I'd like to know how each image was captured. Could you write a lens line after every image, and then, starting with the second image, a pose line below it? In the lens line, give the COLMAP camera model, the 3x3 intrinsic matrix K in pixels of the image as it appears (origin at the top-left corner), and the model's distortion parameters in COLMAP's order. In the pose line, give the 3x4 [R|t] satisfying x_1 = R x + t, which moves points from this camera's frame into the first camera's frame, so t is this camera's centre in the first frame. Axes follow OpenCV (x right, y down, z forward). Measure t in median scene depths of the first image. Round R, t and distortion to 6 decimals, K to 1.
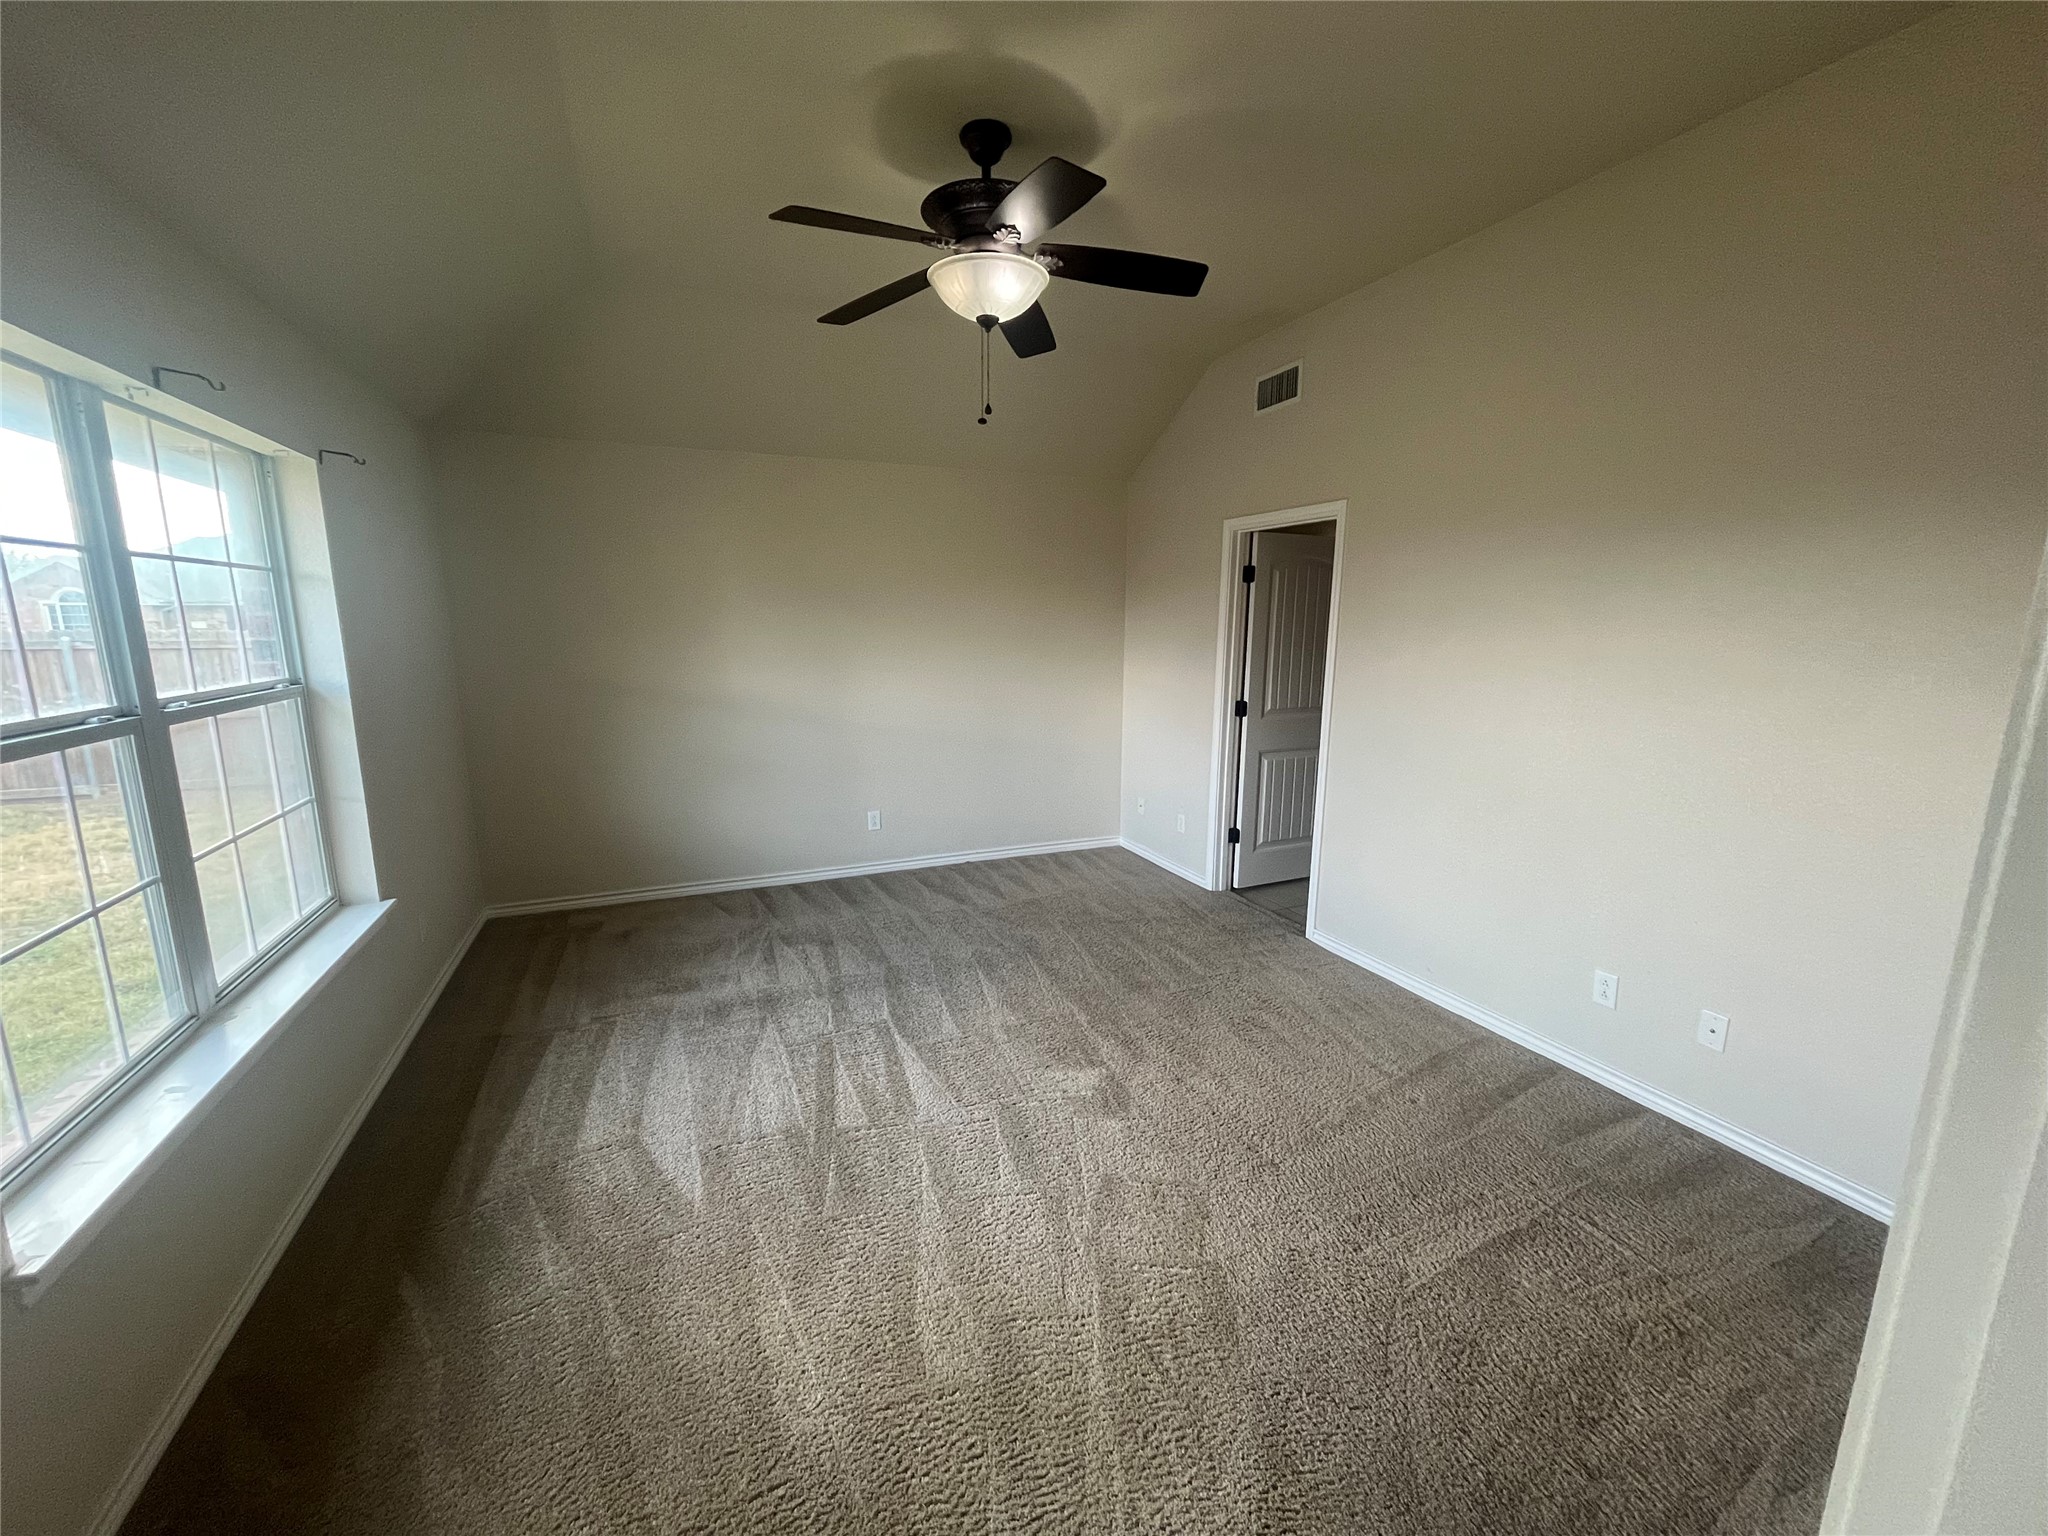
lens RADIAL K [[824.7, 0, 1025.9], [0, 824.7, 775.2], [0, 0, 1]] dist [-0.003017, -0.000555]
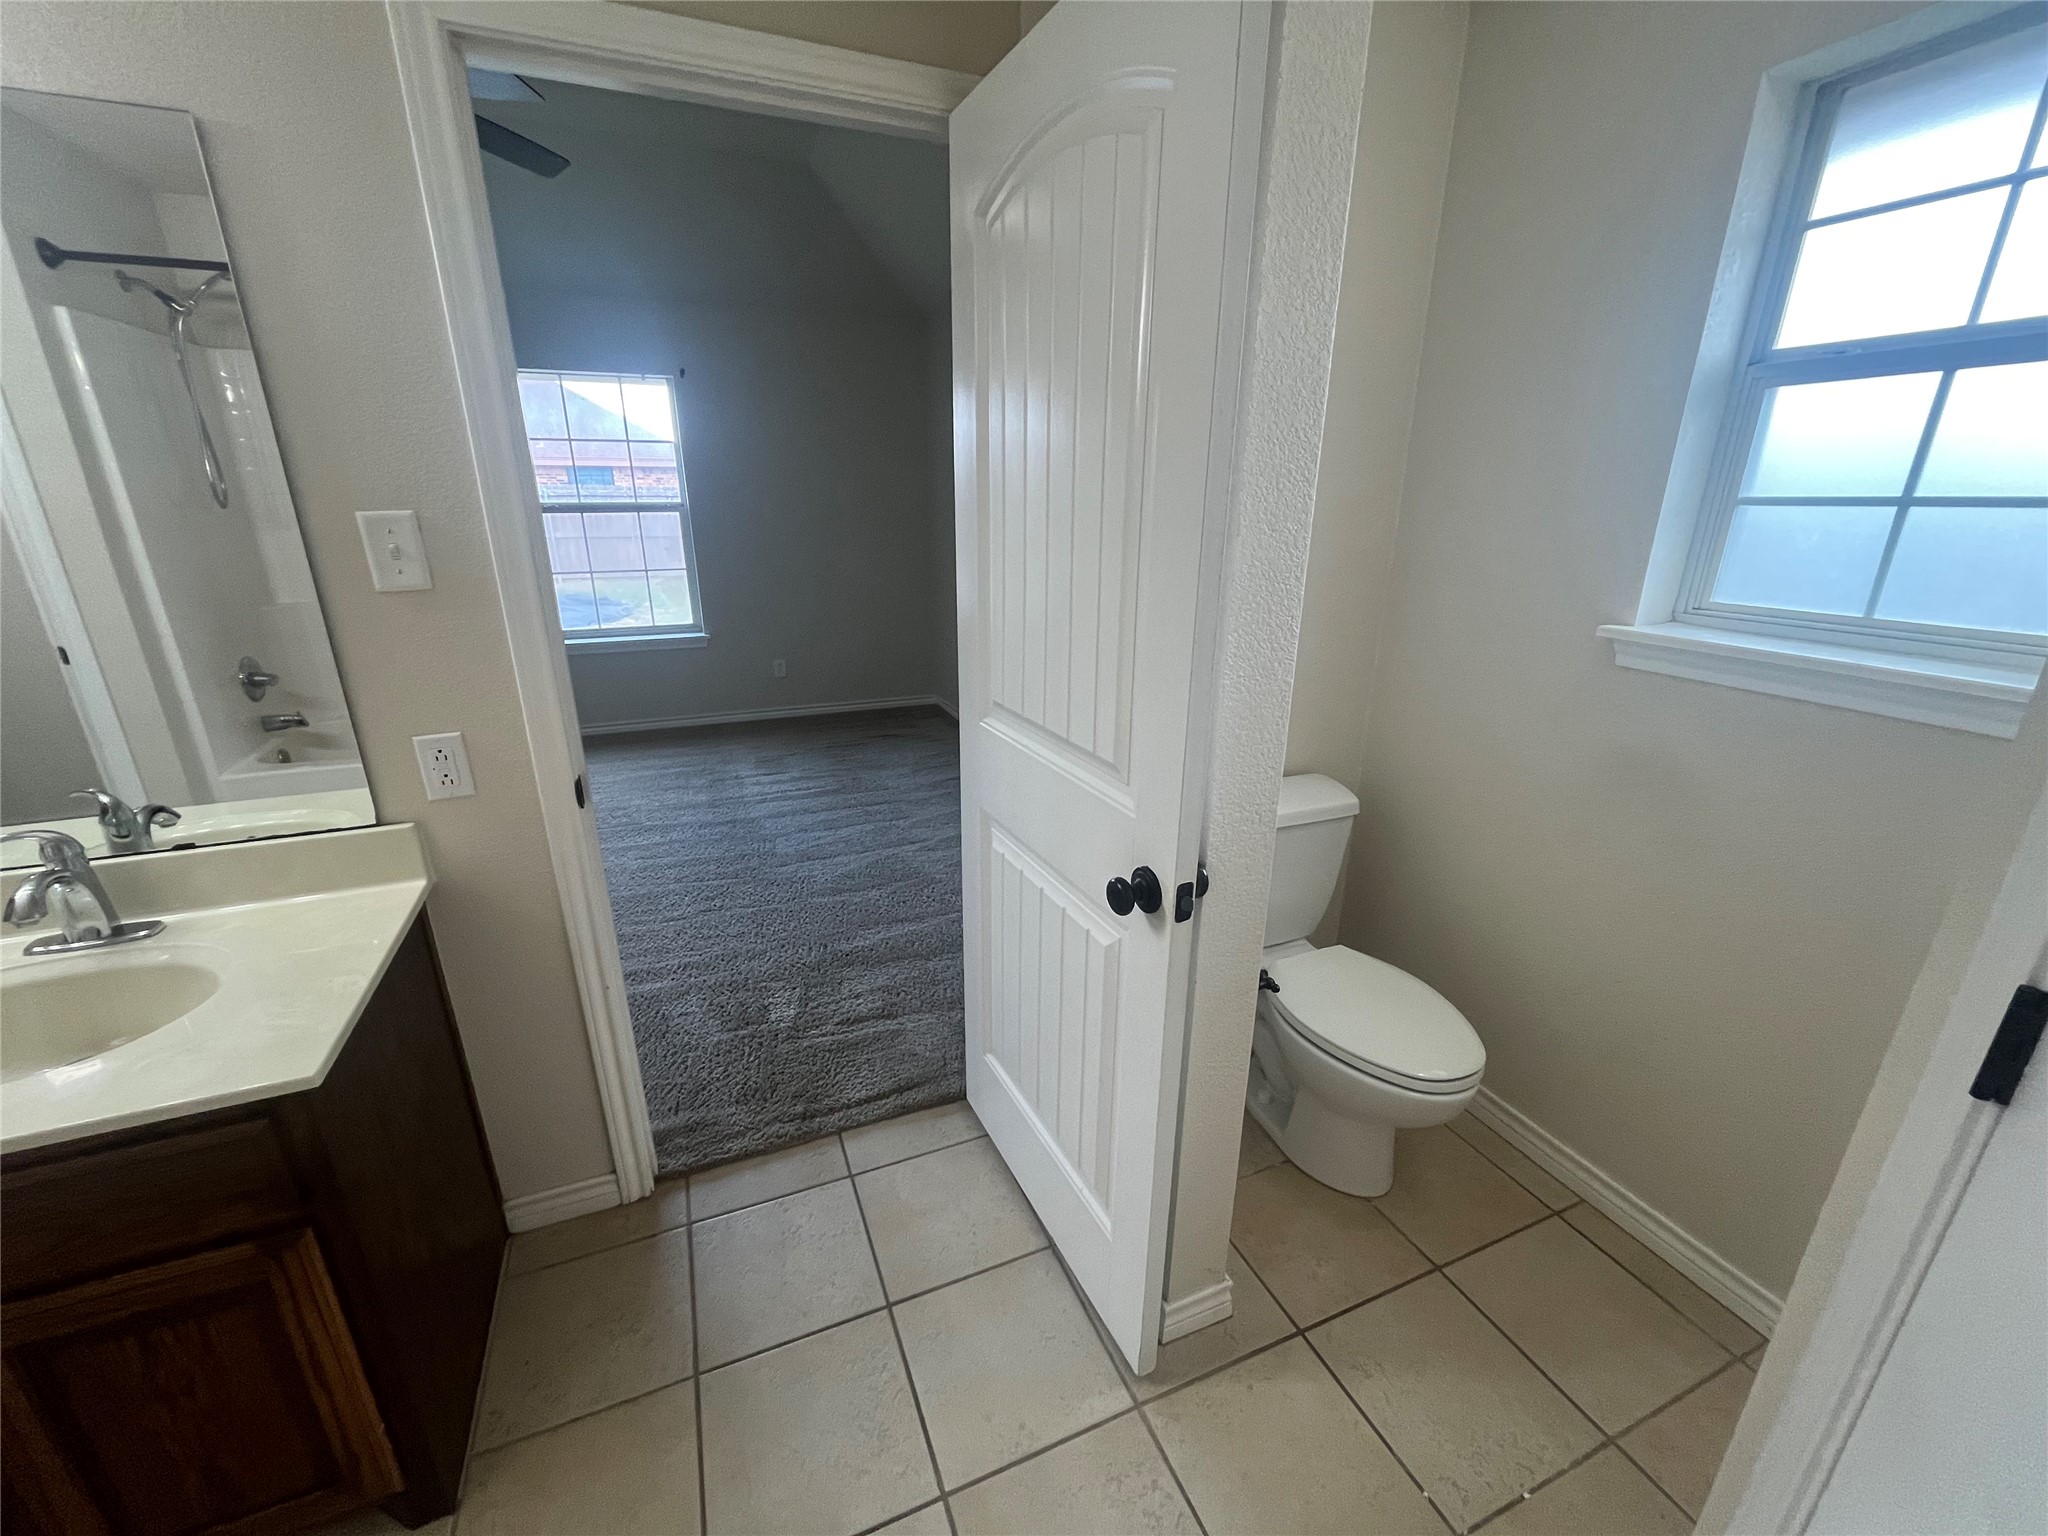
lens RADIAL K [[824.7, 0, 1021.7], [0, 824.7, 767.5], [0, 0, 1]] dist [-0.003017, -0.000555]
pose [[-0.007725, 0.310660, -0.950490, 0.807781], [-0.187408, 0.933226, 0.306541, -0.204166], [0.982252, 0.180498, 0.051011, 1.330795]]
